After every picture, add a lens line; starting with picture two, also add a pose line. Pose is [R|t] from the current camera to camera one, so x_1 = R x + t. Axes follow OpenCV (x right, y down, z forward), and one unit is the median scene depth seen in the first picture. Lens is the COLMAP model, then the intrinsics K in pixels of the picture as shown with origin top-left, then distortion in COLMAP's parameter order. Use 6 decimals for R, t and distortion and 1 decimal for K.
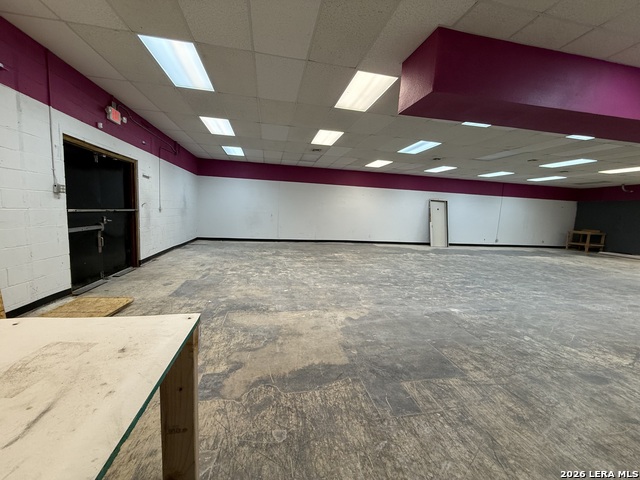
lens RADIAL K [[255.4, 0, 317.3], [0, 255.4, 239.8], [0, 0, 1]] dist [-0.001000, 0.000435]
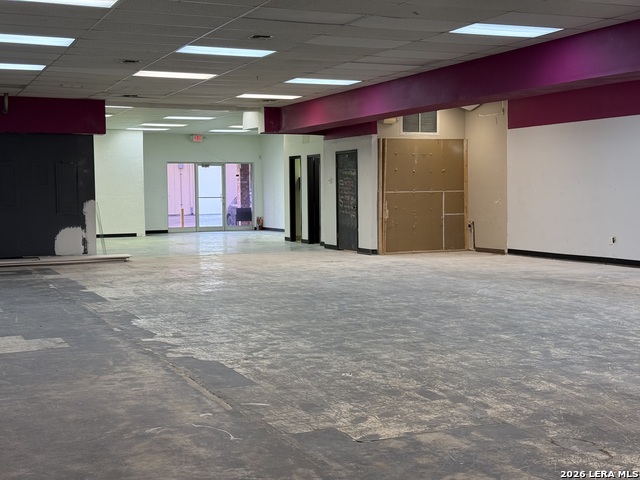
lens RADIAL K [[890.5, 0, 320.0], [0, 890.5, 240.0], [0, 0, 1]] dist [0.248329, -0.005965]
pose [[-0.235911, -0.101500, 0.966459, -1.253852], [0.110066, 0.985340, 0.130350, -0.397910], [-0.965521, 0.137125, -0.221281, 2.862761]]
